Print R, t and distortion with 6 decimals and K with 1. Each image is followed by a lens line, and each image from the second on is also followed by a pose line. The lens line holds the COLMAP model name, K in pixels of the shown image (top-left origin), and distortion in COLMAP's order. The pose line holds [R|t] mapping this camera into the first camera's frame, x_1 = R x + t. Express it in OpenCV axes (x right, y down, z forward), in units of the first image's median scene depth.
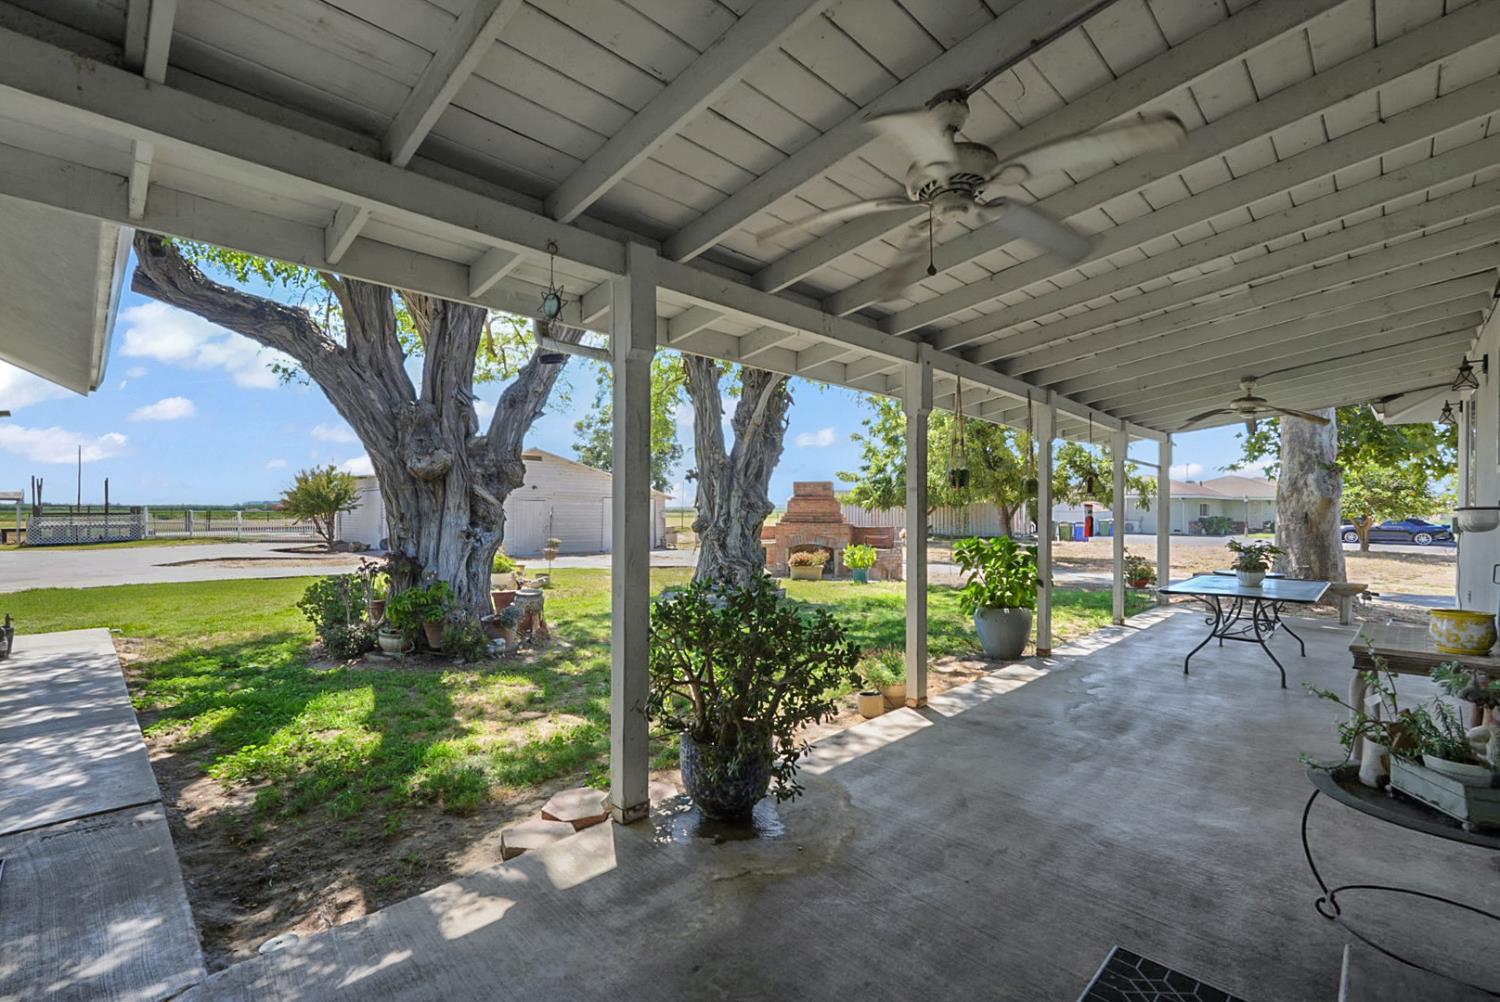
lens RADIAL K [[663.0, 0, 750.0], [0, 663.0, 501.0], [0, 0, 1]] dist [0.000858, 0.000467]
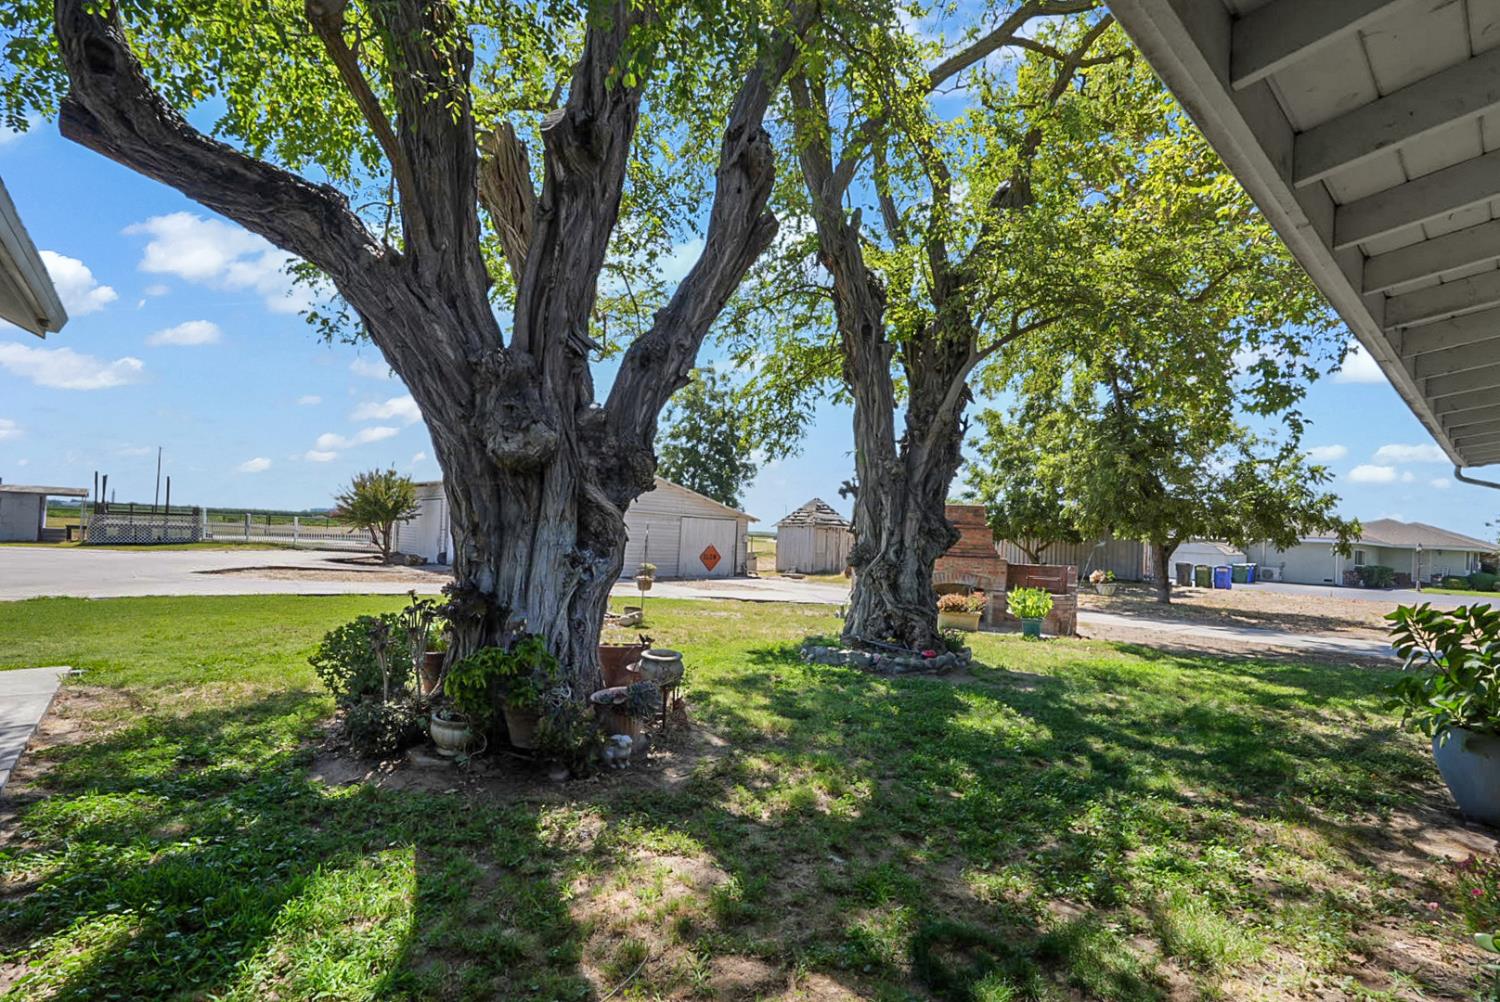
lens RADIAL K [[670.3, 0, 755.1], [0, 670.3, 515.5], [0, 0, 1]] dist [-0.000023, 0.000008]
pose [[0.996915, 0.038111, -0.068612, -0.186083], [-0.039221, 0.999119, -0.014900, 0.008997], [0.067984, 0.017545, 0.997532, 0.328607]]
